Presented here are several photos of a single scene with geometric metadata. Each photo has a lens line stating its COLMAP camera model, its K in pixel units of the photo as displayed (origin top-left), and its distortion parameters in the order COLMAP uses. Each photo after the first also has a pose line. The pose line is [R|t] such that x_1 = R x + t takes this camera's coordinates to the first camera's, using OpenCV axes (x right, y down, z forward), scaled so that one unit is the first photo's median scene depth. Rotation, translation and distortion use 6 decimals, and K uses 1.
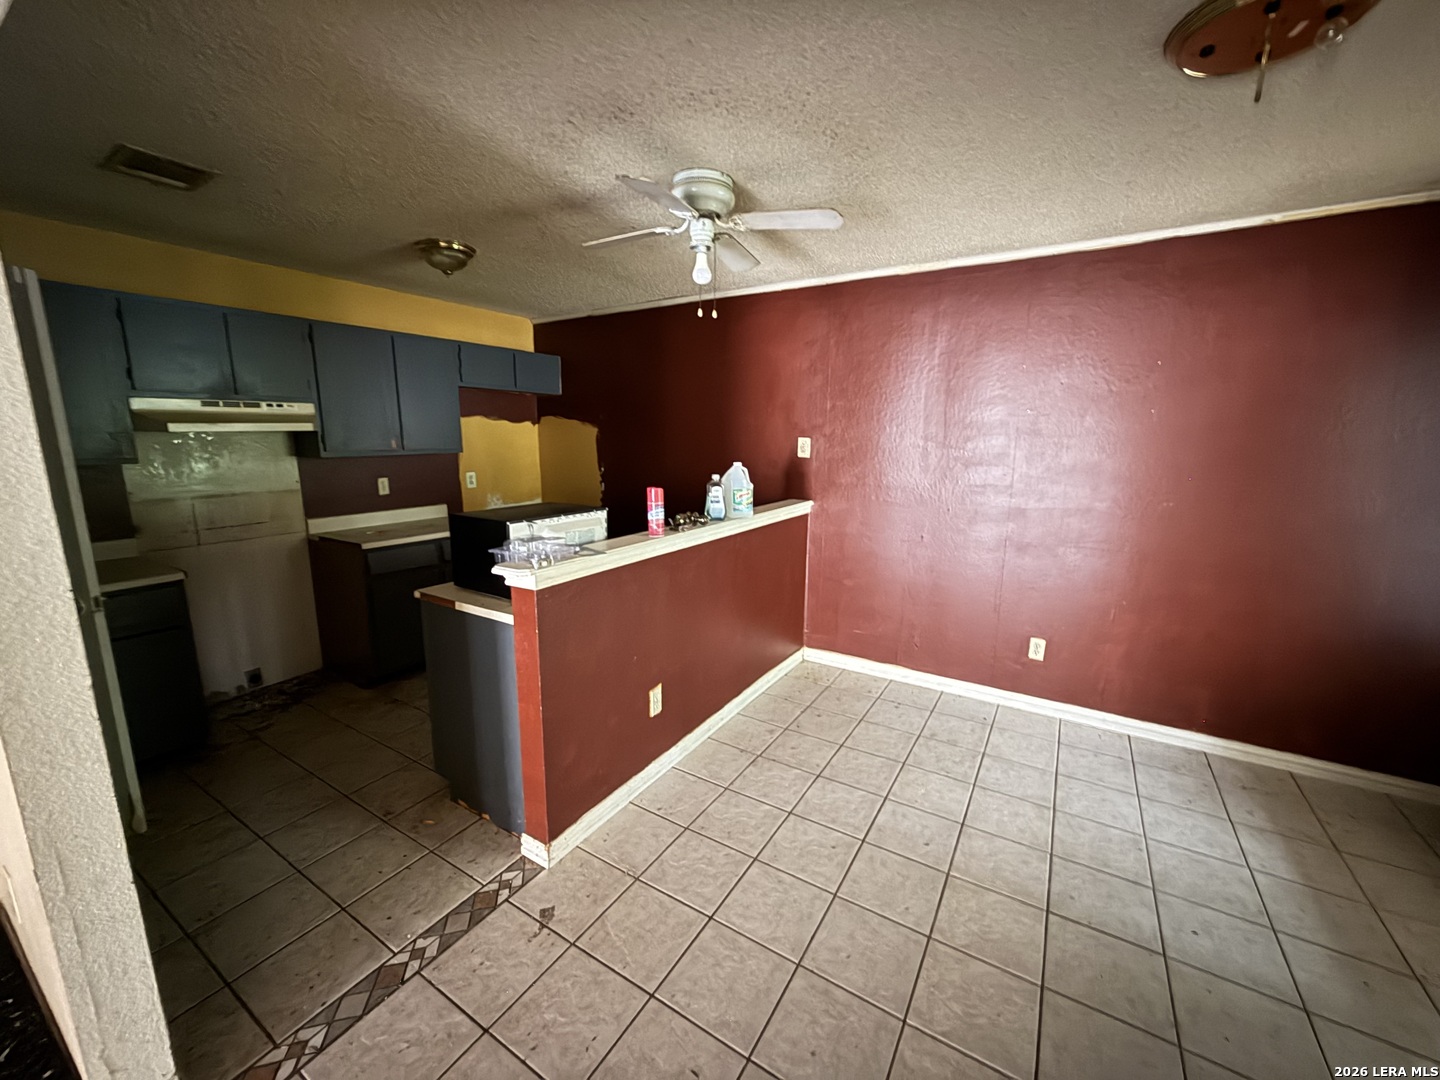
lens RADIAL K [[573.8, 0, 719.6], [0, 573.8, 540.6], [0, 0, 1]] dist [-0.000924, -0.000137]
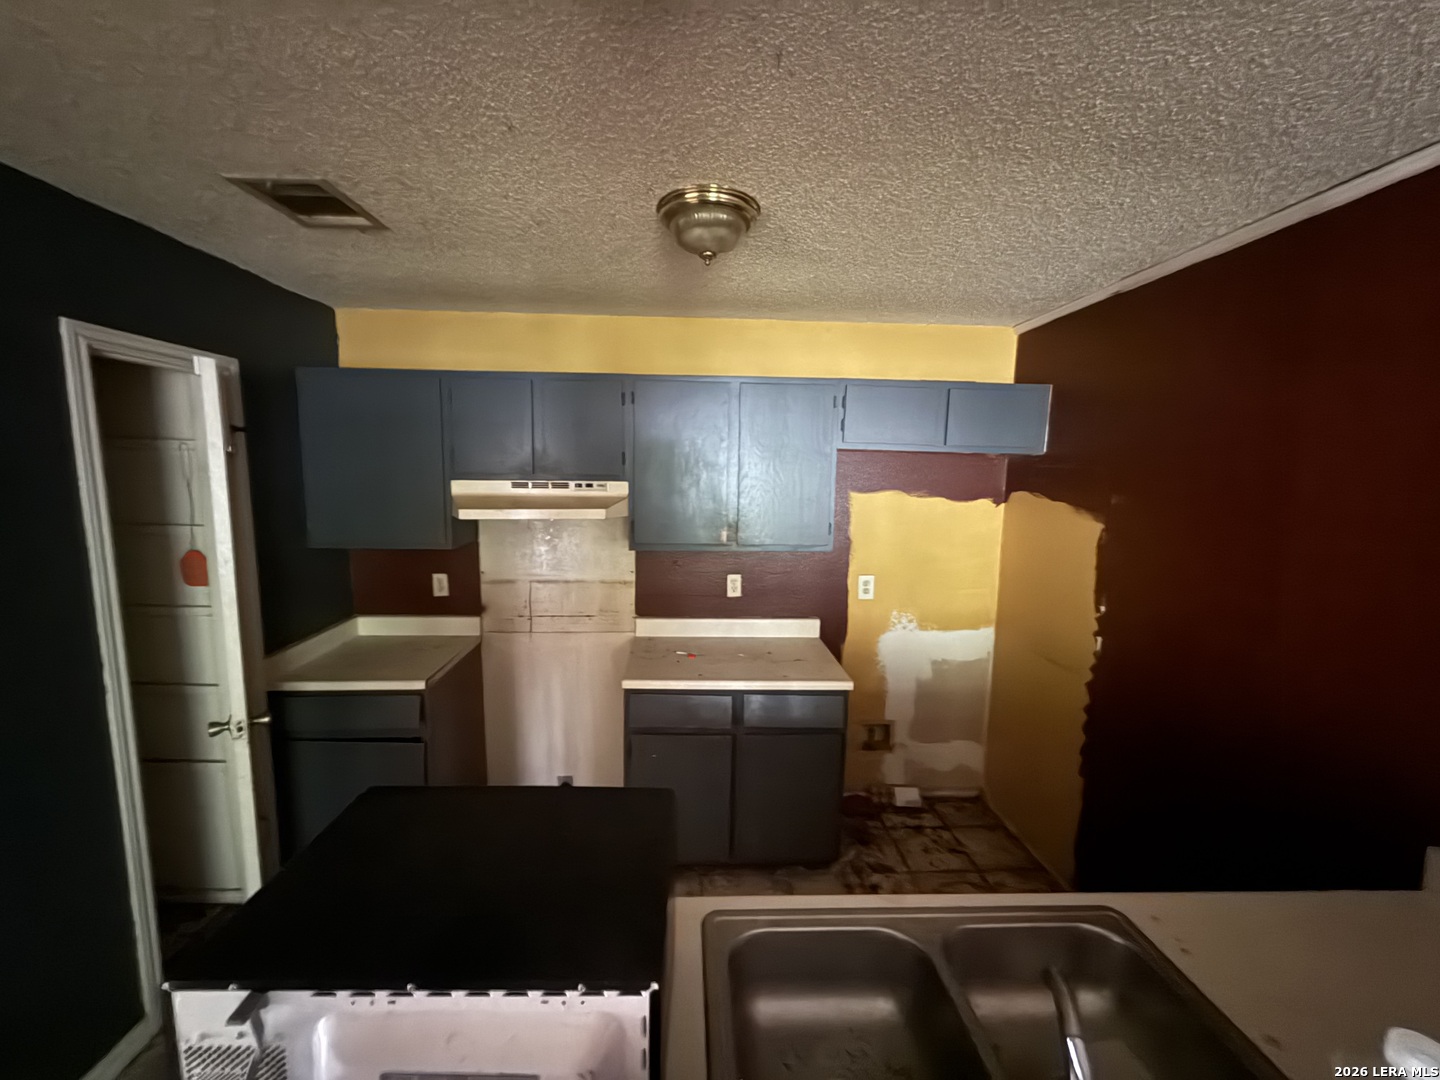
lens RADIAL K [[573.8, 0, 712.4], [0, 573.8, 539.9], [0, 0, 1]] dist [-0.000924, -0.000137]
pose [[0.562018, 0.108627, -0.819961, -0.002061], [-0.167391, 0.985763, 0.015859, -0.161925], [0.810010, 0.128341, 0.572200, 0.552962]]
